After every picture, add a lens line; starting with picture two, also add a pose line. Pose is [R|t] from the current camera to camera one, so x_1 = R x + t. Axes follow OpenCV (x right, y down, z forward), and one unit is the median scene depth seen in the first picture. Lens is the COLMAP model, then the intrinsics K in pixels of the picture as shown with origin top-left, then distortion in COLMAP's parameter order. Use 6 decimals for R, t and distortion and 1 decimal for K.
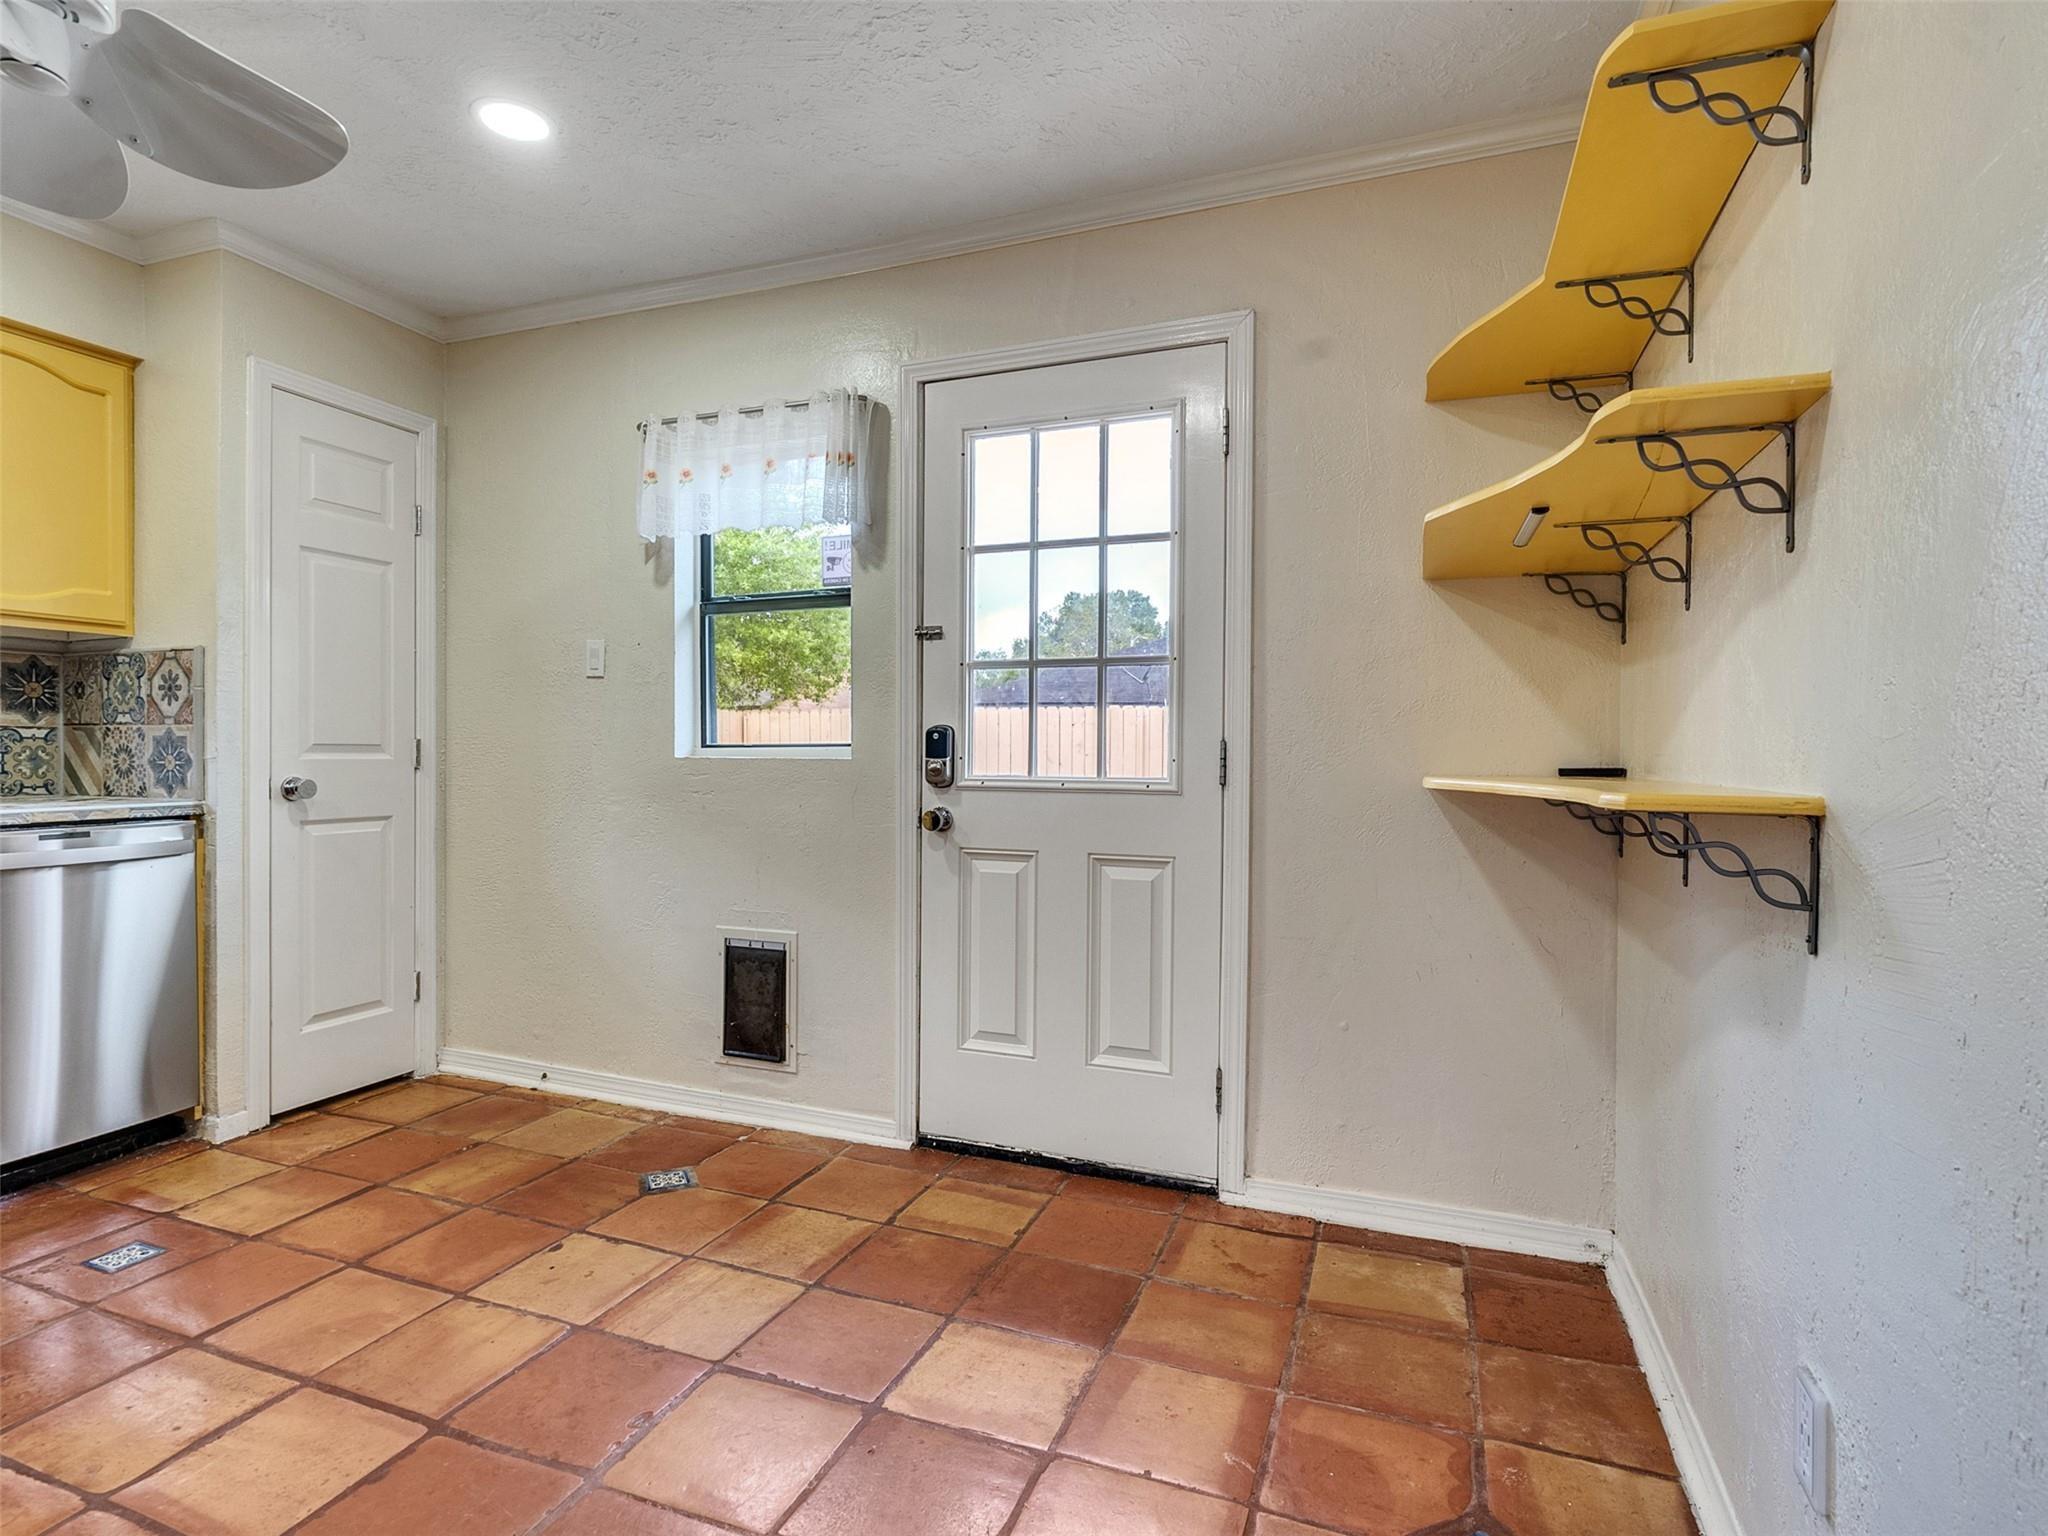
lens RADIAL K [[1063.9, 0, 1023.6], [0, 1063.9, 761.9], [0, 0, 1]] dist [-0.004782, 0.003570]
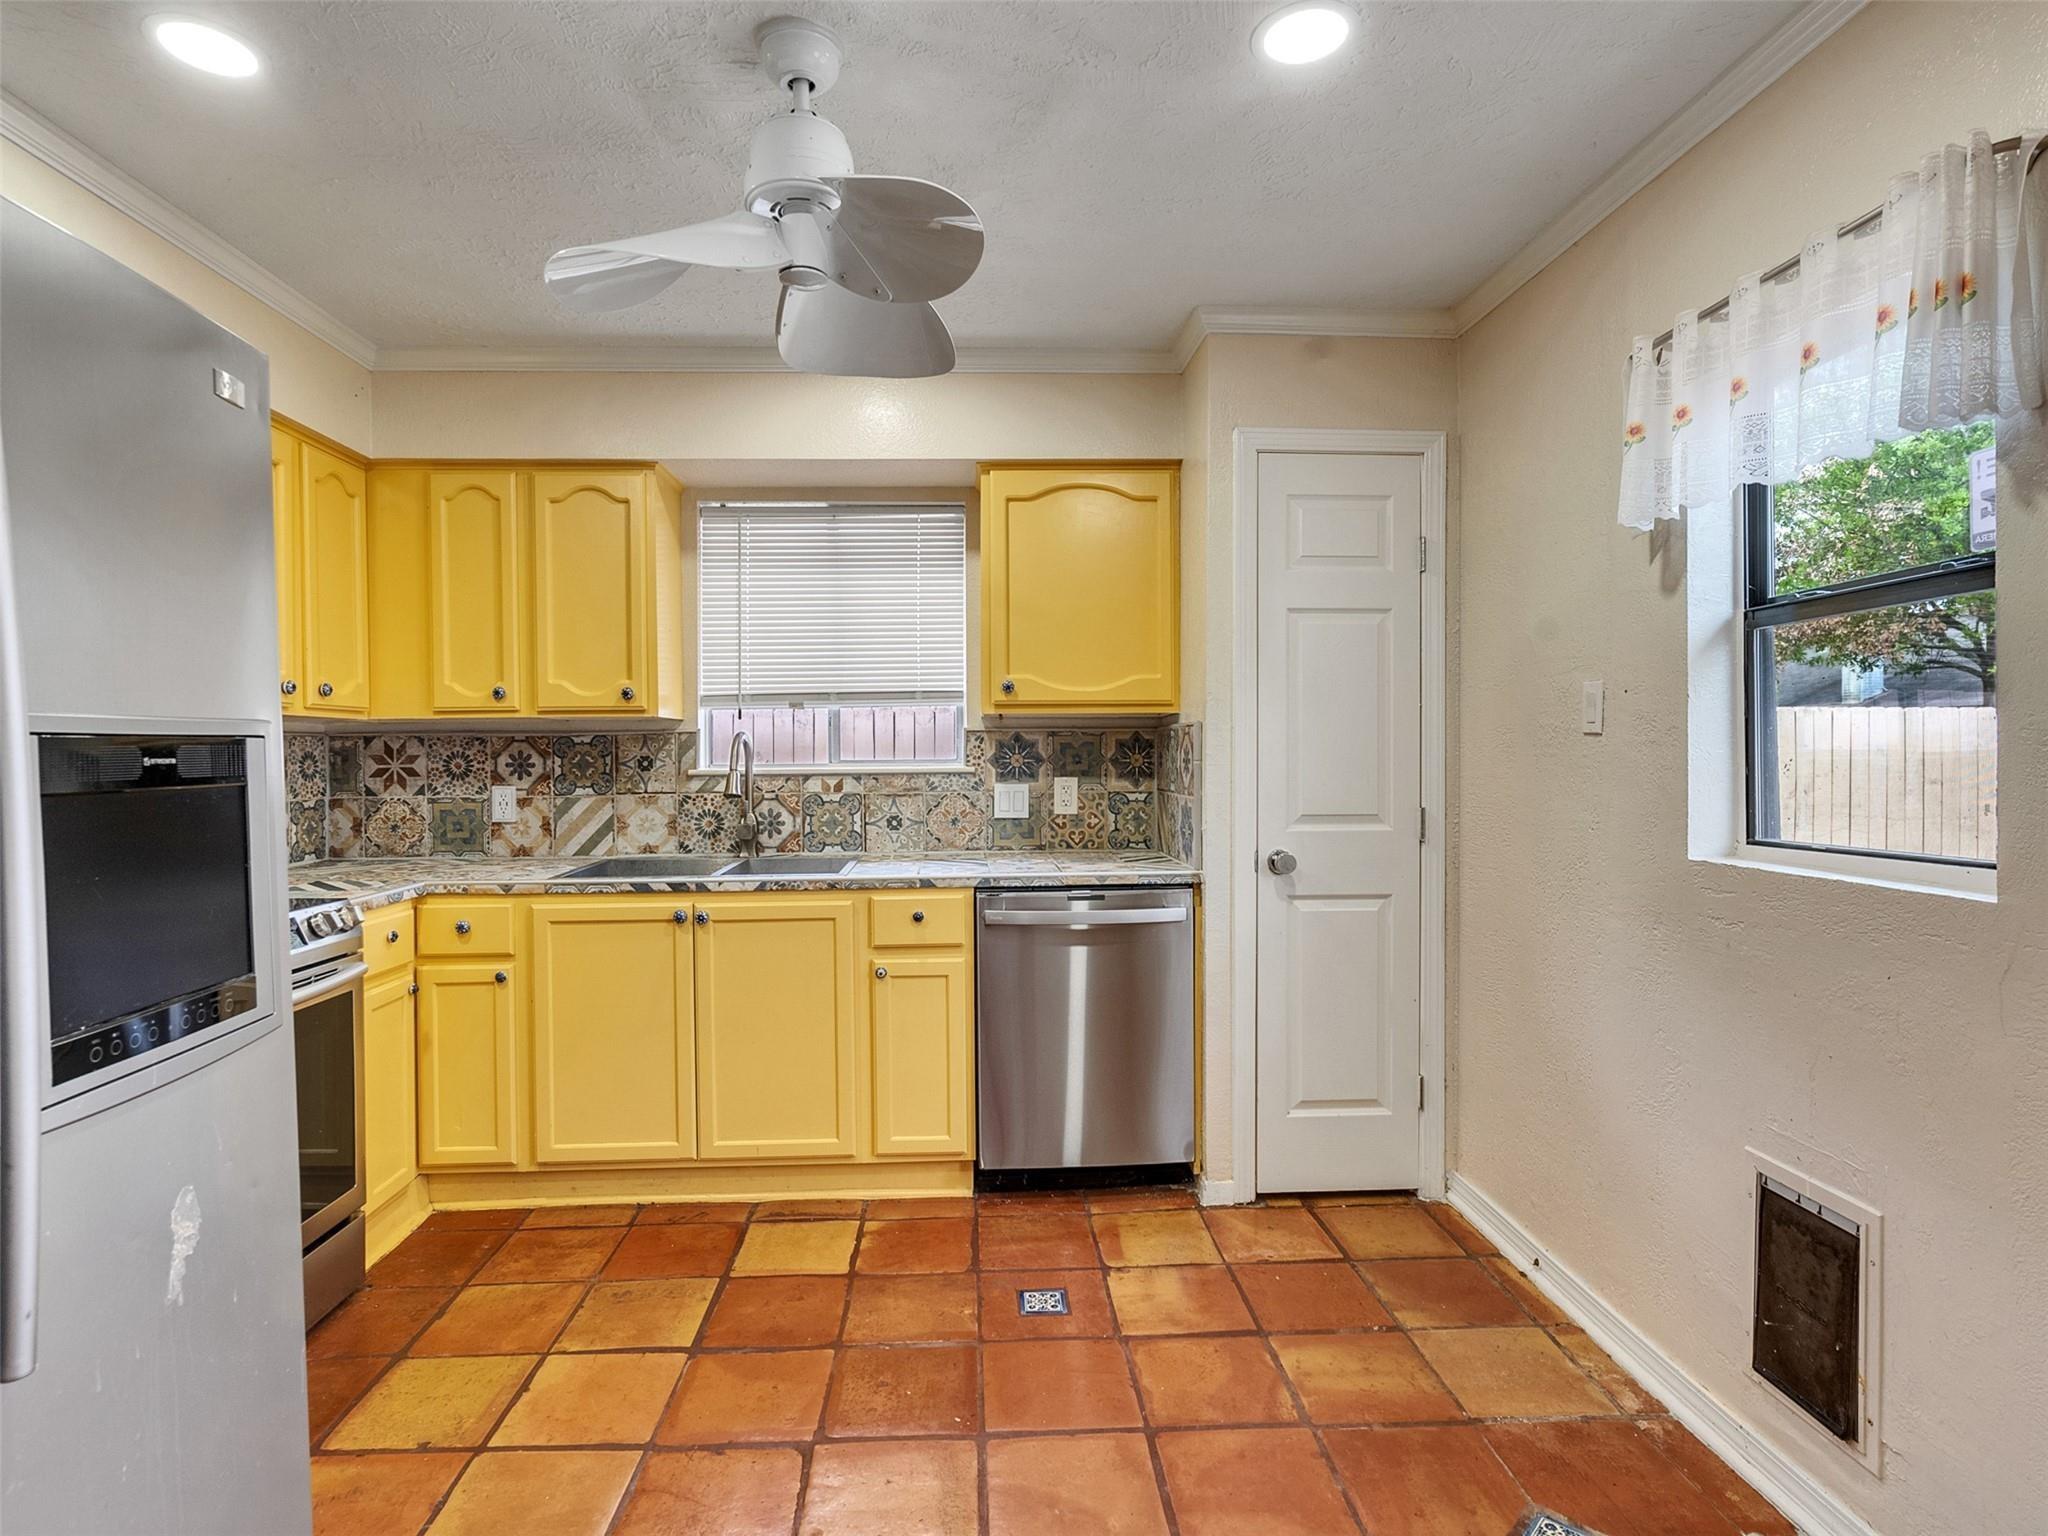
lens RADIAL K [[1063.9, 0, 1007.8], [0, 1063.9, 762.4], [0, 0, 1]] dist [-0.004782, 0.003570]
pose [[0.392858, 0.002159, -0.919596, 0.105297], [-0.002421, 0.999996, 0.001314, -0.066424], [0.919596, 0.001711, 0.392862, 0.396970]]
